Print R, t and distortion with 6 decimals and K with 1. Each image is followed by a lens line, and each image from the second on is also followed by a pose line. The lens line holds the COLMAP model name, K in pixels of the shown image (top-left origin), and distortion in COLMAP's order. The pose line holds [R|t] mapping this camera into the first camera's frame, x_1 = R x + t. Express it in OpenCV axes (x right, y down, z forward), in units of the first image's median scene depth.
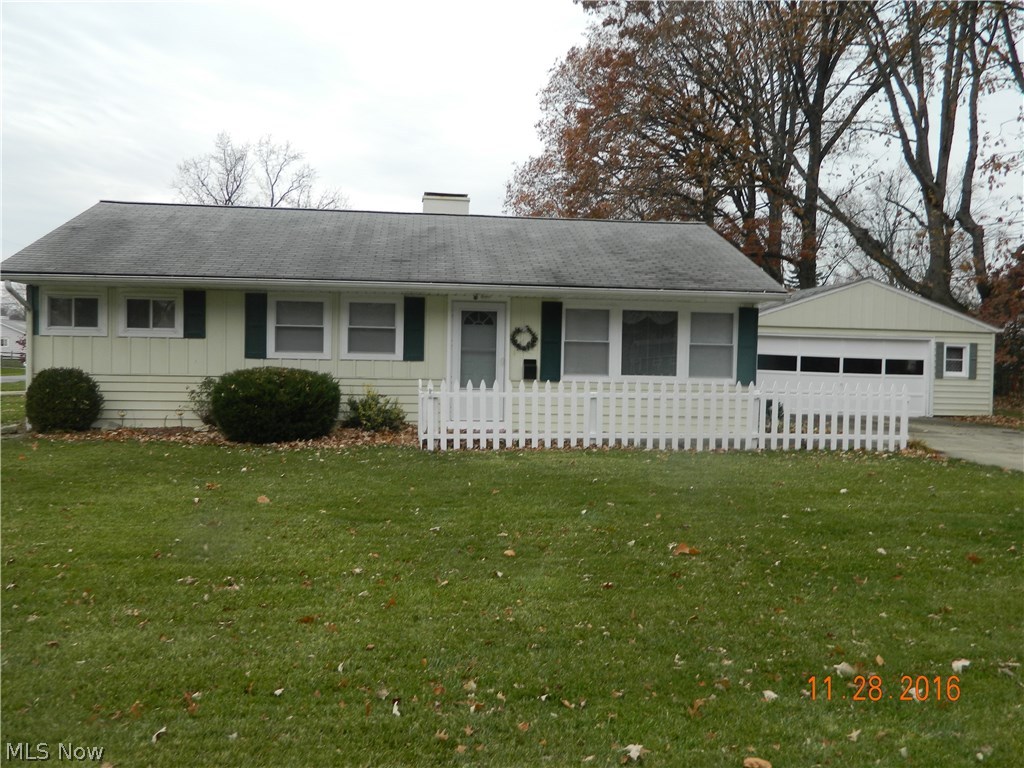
lens RADIAL K [[852.2, 0, 512.0], [0, 852.2, 384.0], [0, 0, 1]] dist [-0.000759, 0.003356]
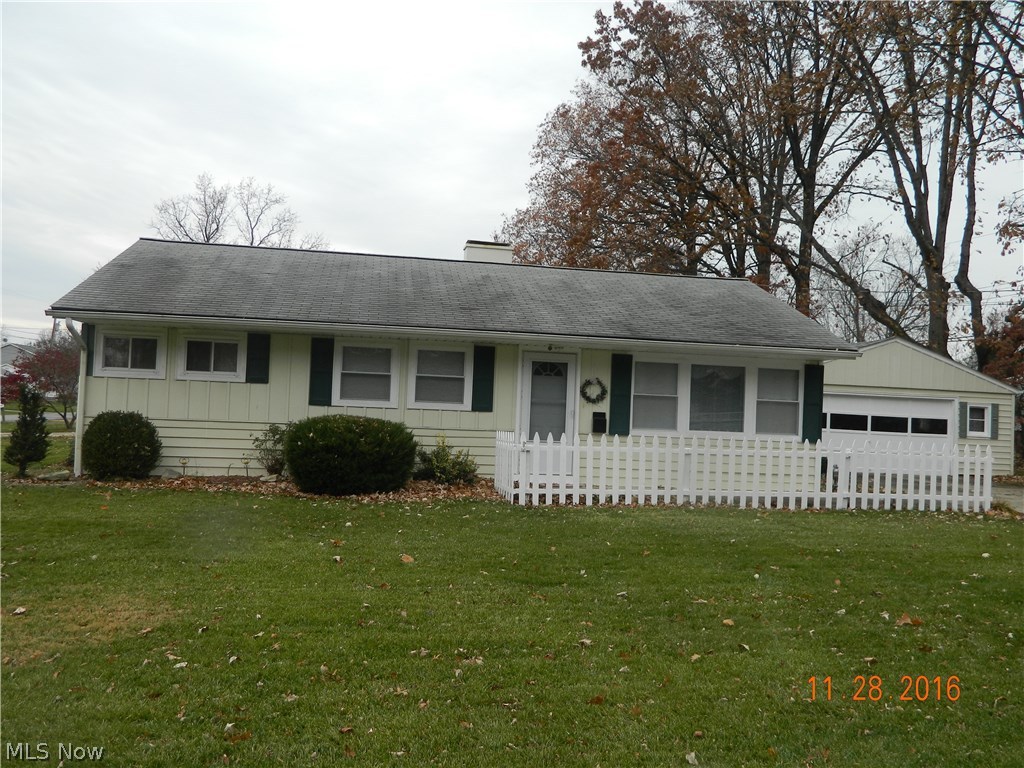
lens RADIAL K [[852.2, 0, 512.0], [0, 852.2, 384.0], [0, 0, 1]] dist [-0.000759, 0.003356]
pose [[0.998129, 0.022370, 0.056899, -0.134979], [-0.019040, 0.998111, -0.058403, -0.002191], [-0.058098, 0.057211, 0.996670, 0.026949]]
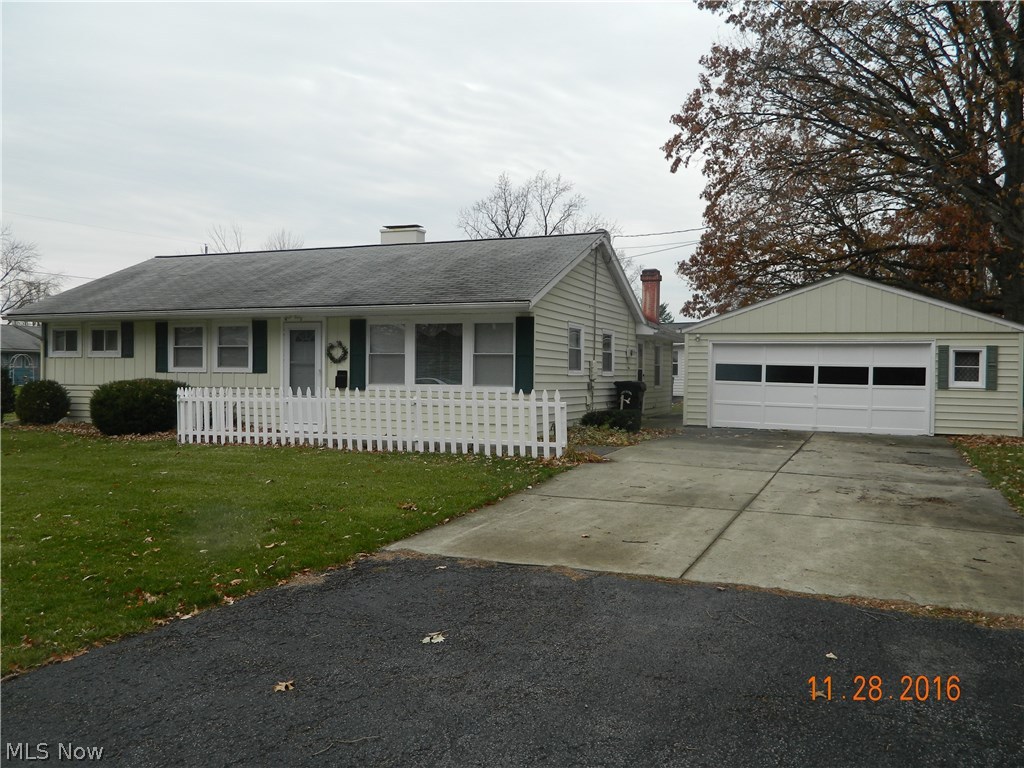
lens RADIAL K [[838.9, 0, 508.2], [0, 838.9, 412.9], [0, 0, 1]] dist [-0.003868, 0.000062]
pose [[0.884519, 0.011126, -0.466371, 0.740930], [-0.005669, 0.999898, 0.013101, 0.011826], [0.466469, -0.008944, 0.884492, 0.106905]]
